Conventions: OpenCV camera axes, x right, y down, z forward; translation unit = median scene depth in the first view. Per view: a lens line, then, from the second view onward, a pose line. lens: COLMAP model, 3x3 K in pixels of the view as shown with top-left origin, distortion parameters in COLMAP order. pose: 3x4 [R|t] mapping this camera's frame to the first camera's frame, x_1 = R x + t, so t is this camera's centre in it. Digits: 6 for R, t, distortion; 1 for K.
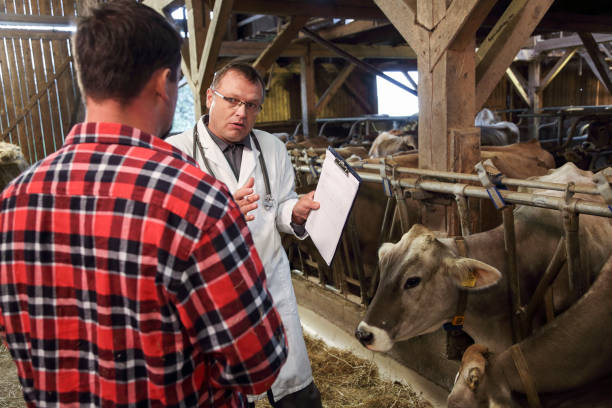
lens RADIAL K [[503.0, 0, 308.4], [0, 503.0, 177.7], [0, 0, 1]] dist [-0.004351, -0.003818]
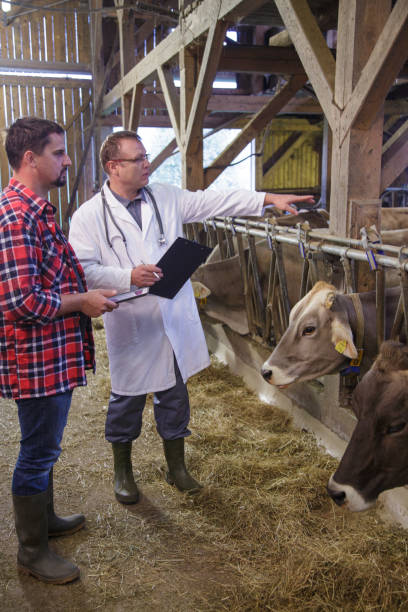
lens RADIAL K [[717.0, 0, 204.0], [0, 717.0, 306.0], [0, 0, 1]] dist [0.091663, -0.019629]
pose [[0.953187, 0.103191, -0.284230, 0.394893], [-0.089408, 0.994120, 0.061083, 0.062588], [0.288862, -0.032811, 0.956808, -0.570138]]
